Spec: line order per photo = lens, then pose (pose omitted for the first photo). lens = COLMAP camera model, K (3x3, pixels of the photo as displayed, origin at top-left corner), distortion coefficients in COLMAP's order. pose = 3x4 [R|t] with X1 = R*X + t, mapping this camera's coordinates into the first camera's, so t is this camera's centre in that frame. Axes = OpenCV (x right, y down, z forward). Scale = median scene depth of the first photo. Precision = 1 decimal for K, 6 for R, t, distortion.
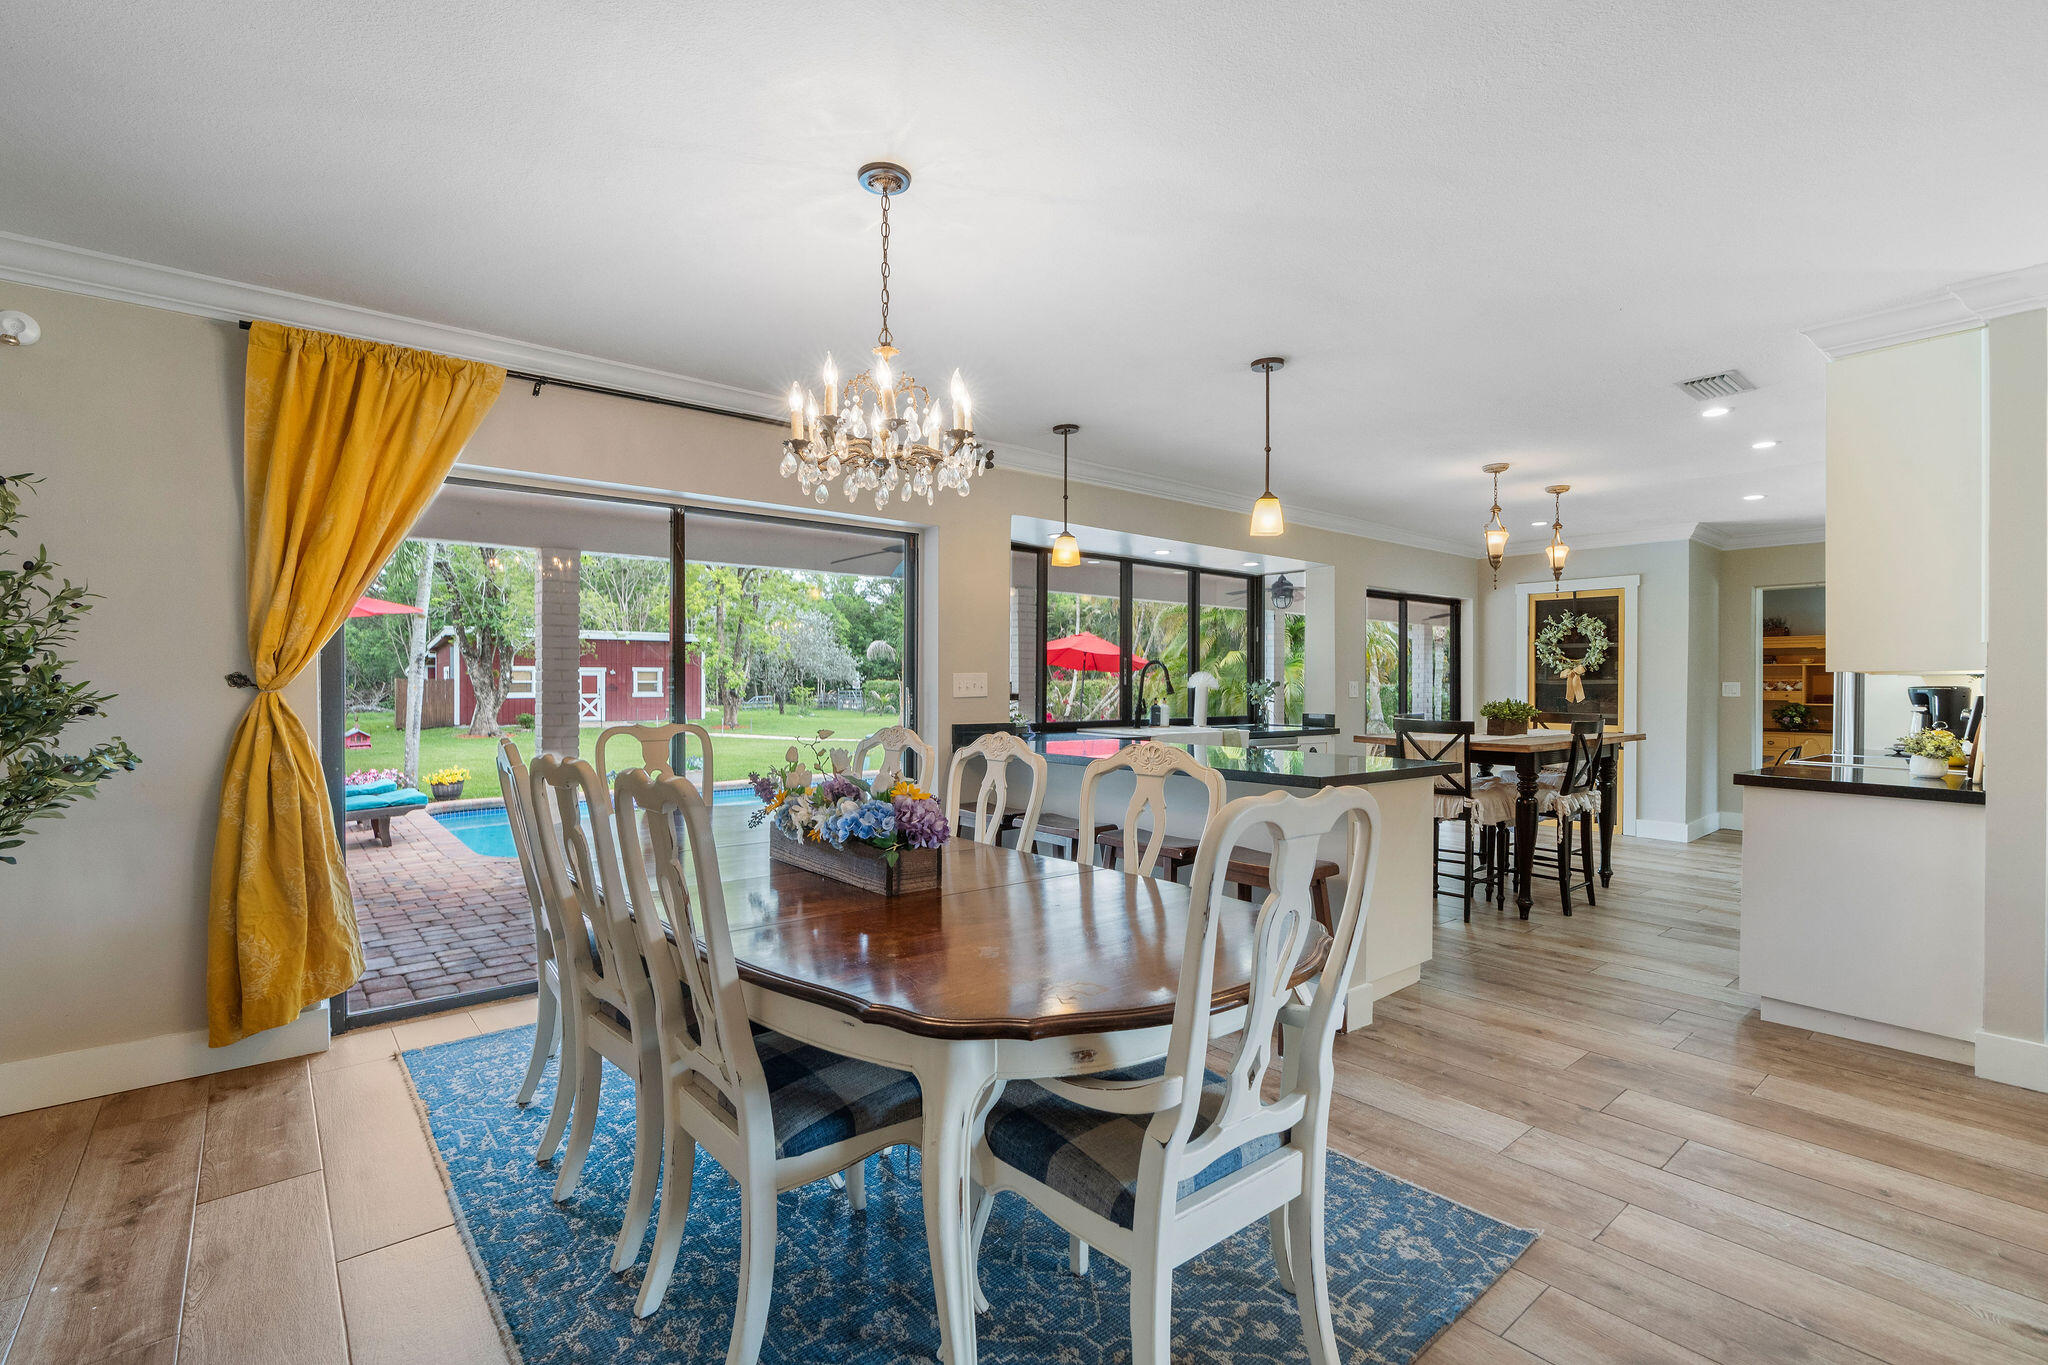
lens RADIAL K [[914.8, 0, 1027.3], [0, 914.8, 680.7], [0, 0, 1]] dist [-0.011099, 0.001153]
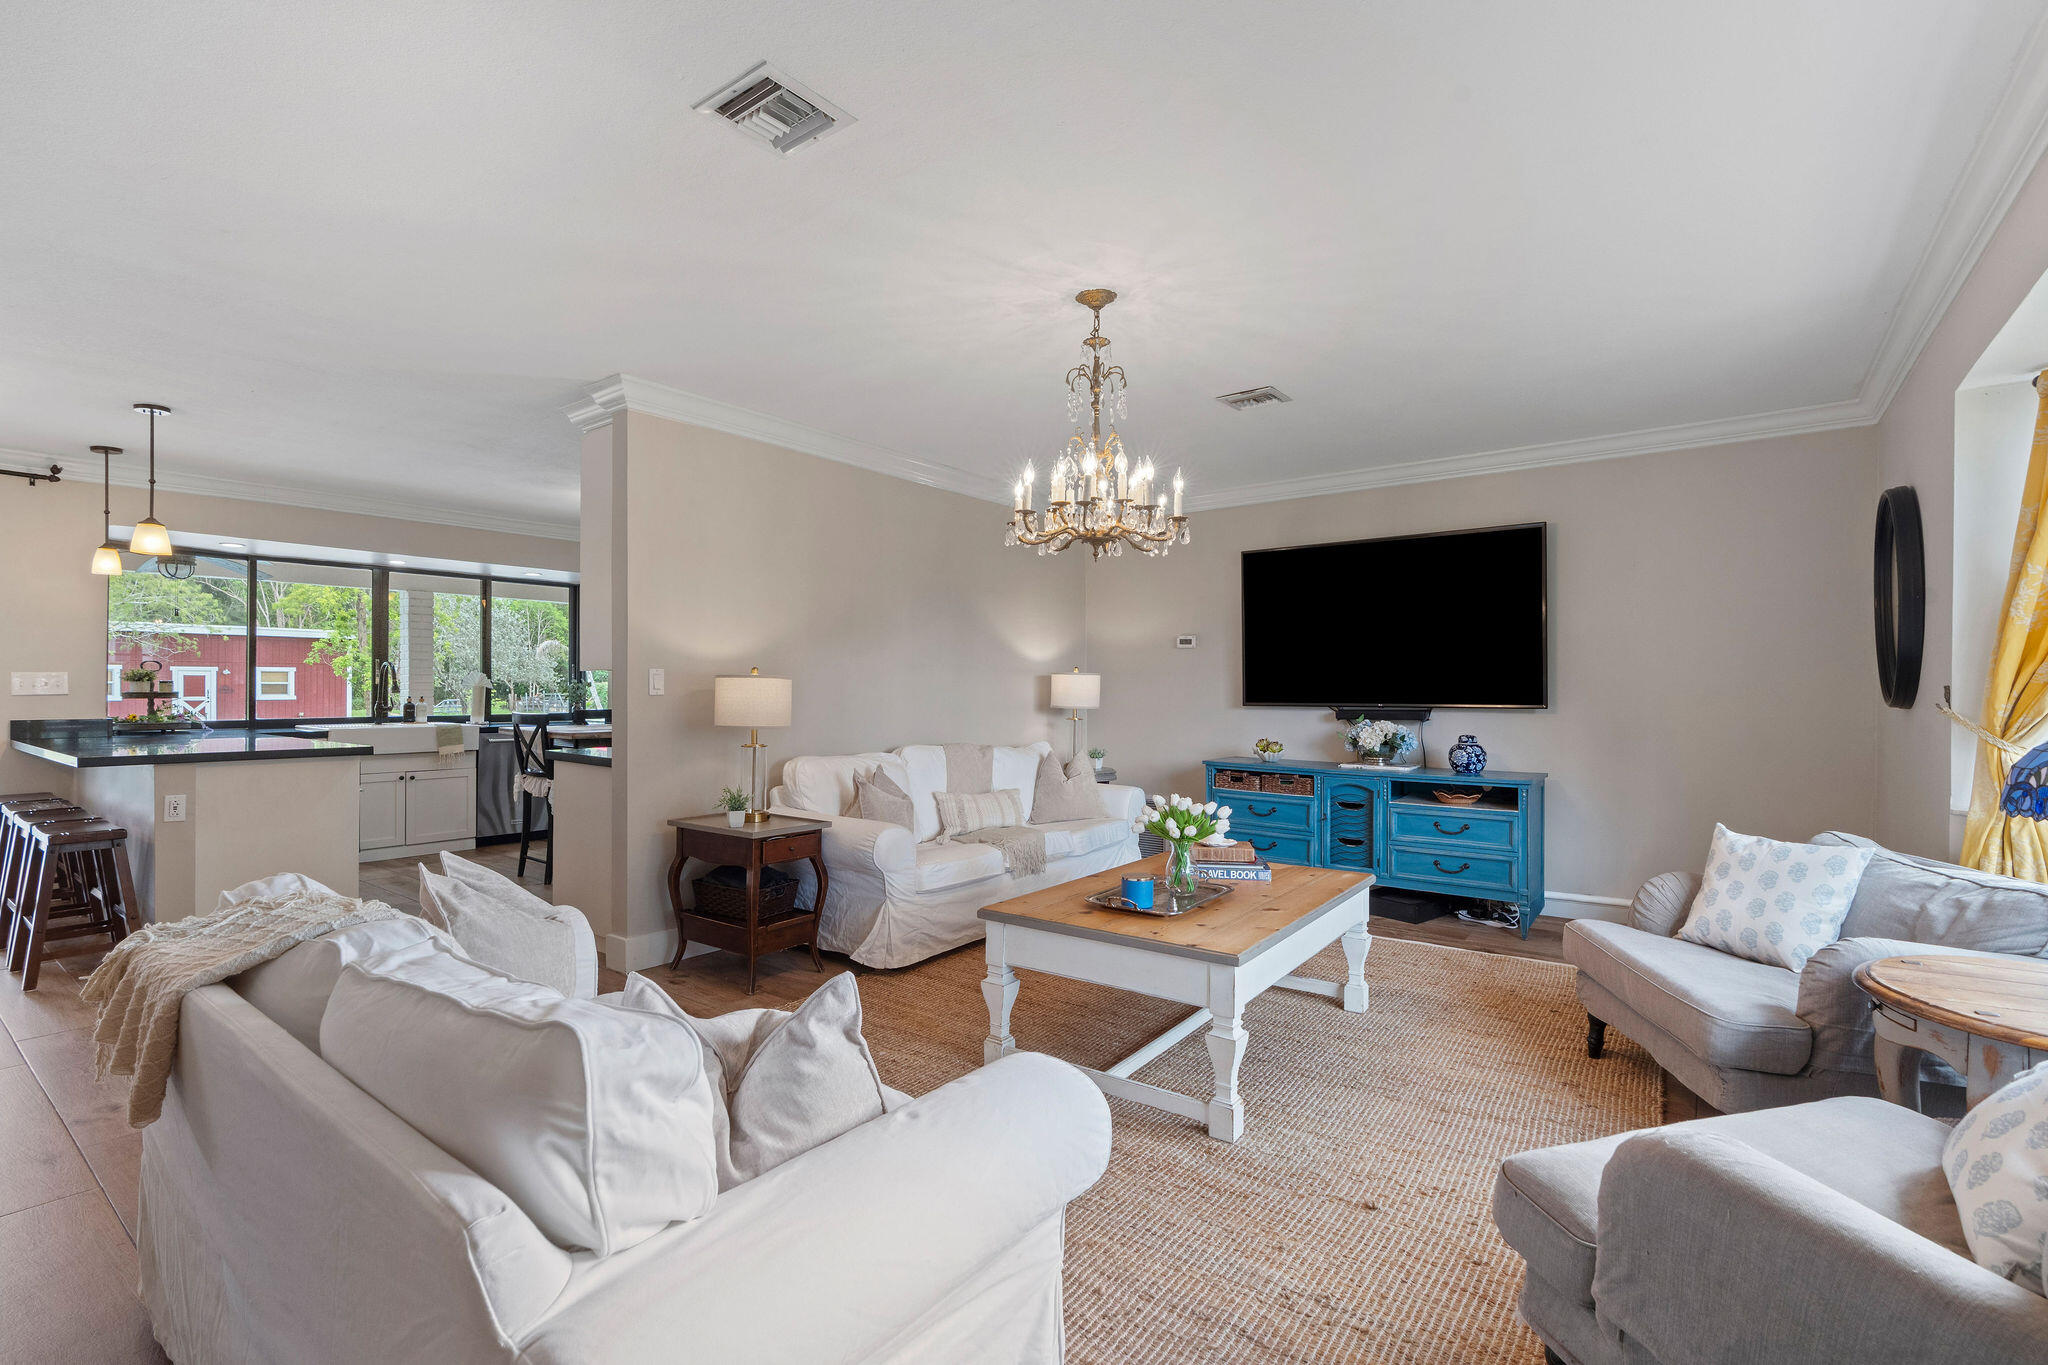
lens RADIAL K [[914.8, 0, 1020.2], [0, 914.8, 690.1], [0, 0, 1]] dist [-0.011099, 0.001153]
pose [[0.974468, -0.000395, 0.224526, 0.553235], [-0.001309, 0.999971, 0.007442, 0.002225], [-0.224523, -0.007546, 0.974440, -0.195991]]
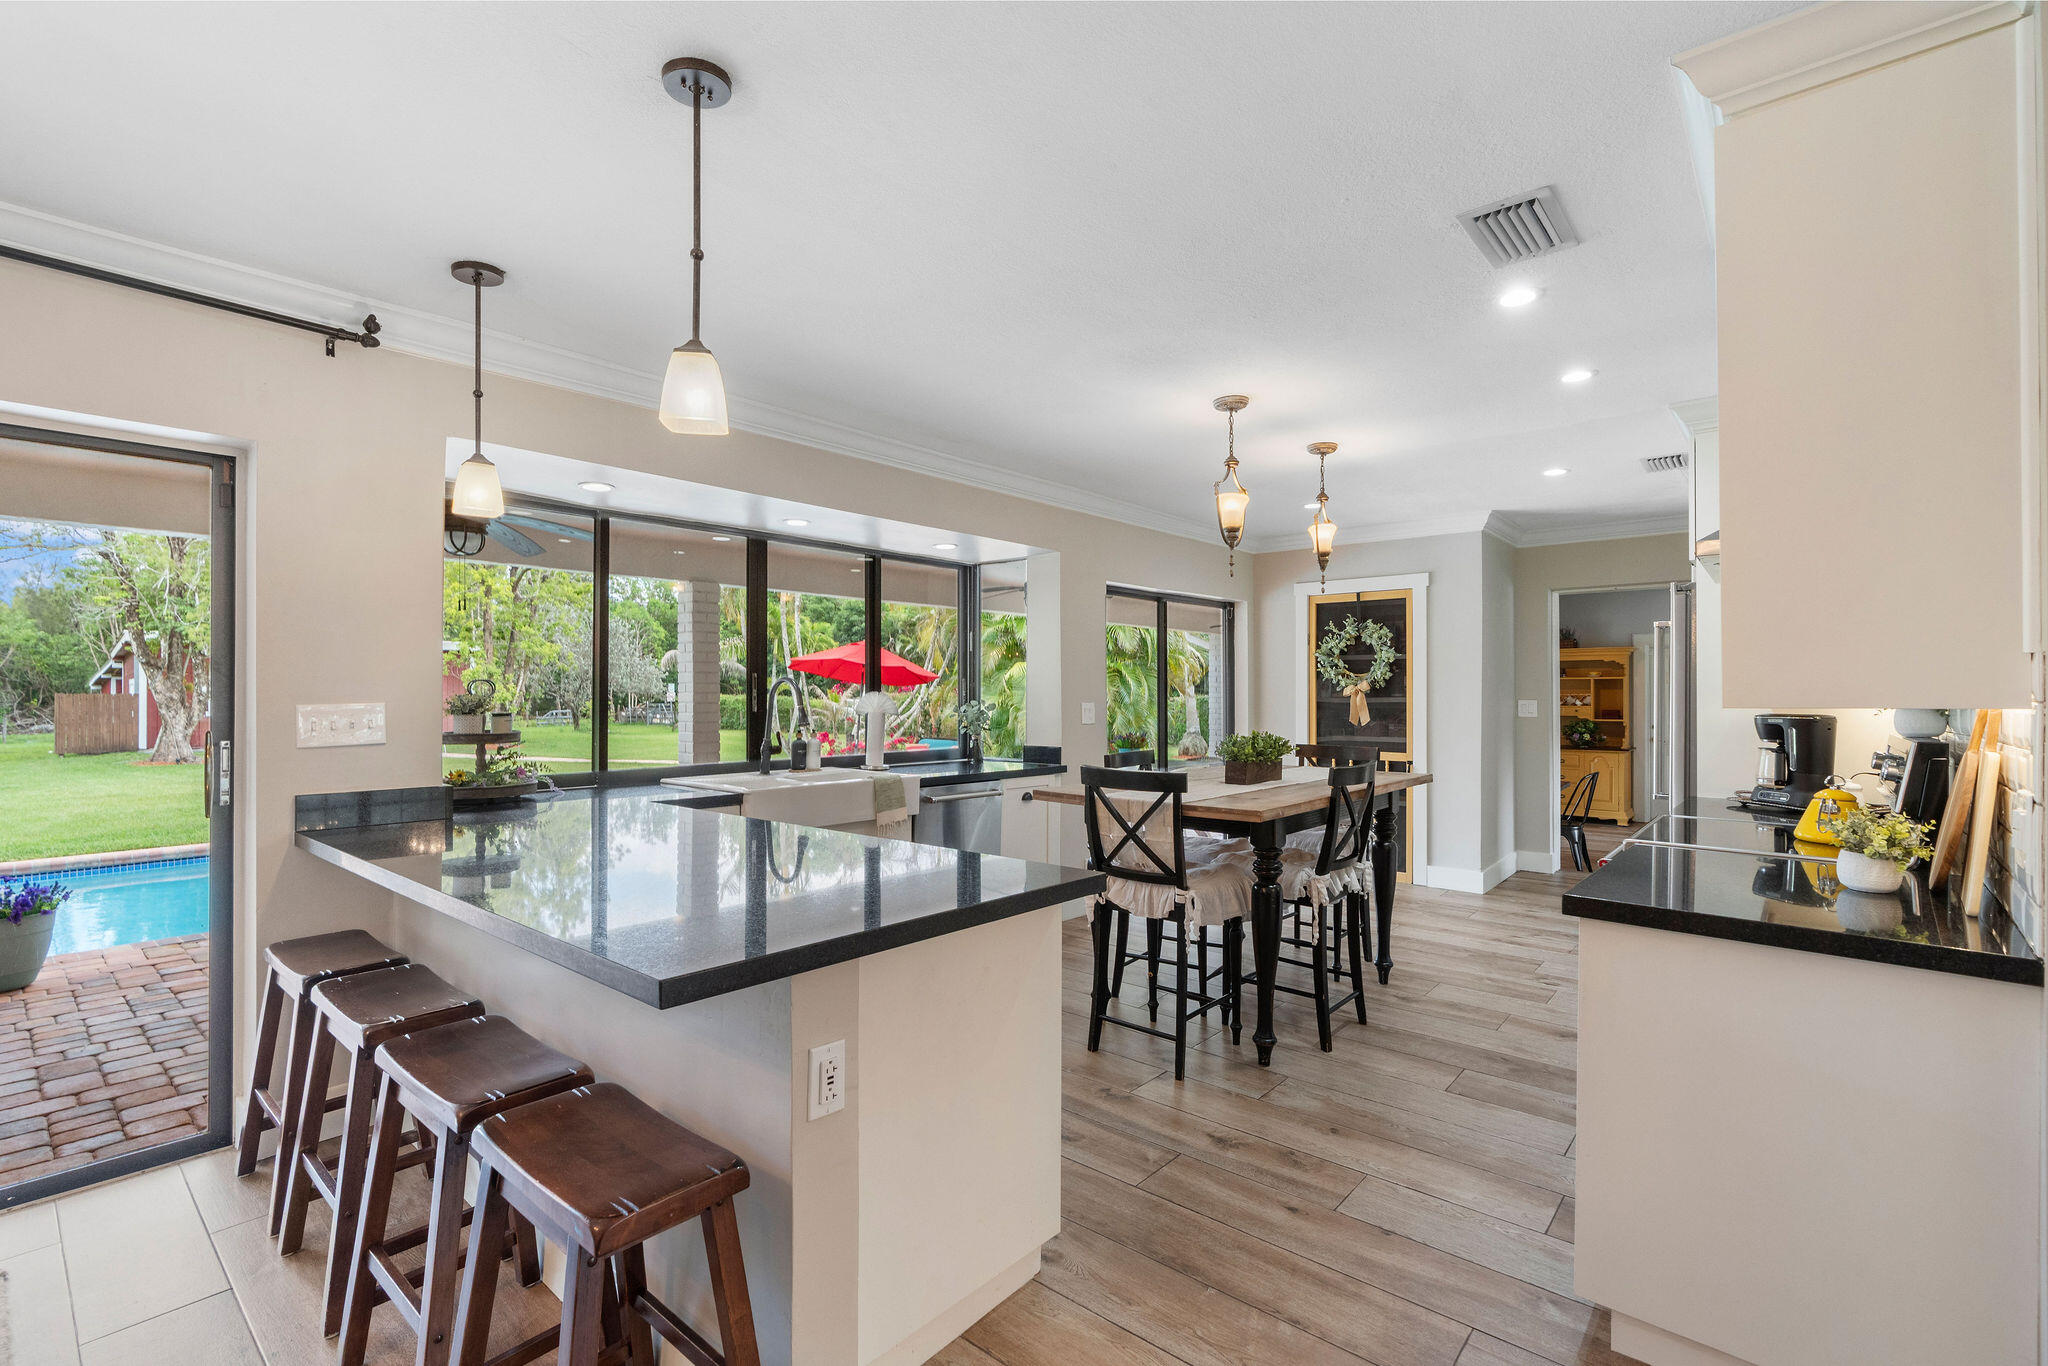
lens RADIAL K [[914.8, 0, 1022.8], [0, 914.8, 684.5], [0, 0, 1]] dist [-0.011099, 0.001153]
pose [[0.986832, -0.002450, 0.161728, 0.180544], [0.003627, 0.999969, -0.006987, -0.009875], [-0.161706, 0.007482, 0.986811, 0.249946]]
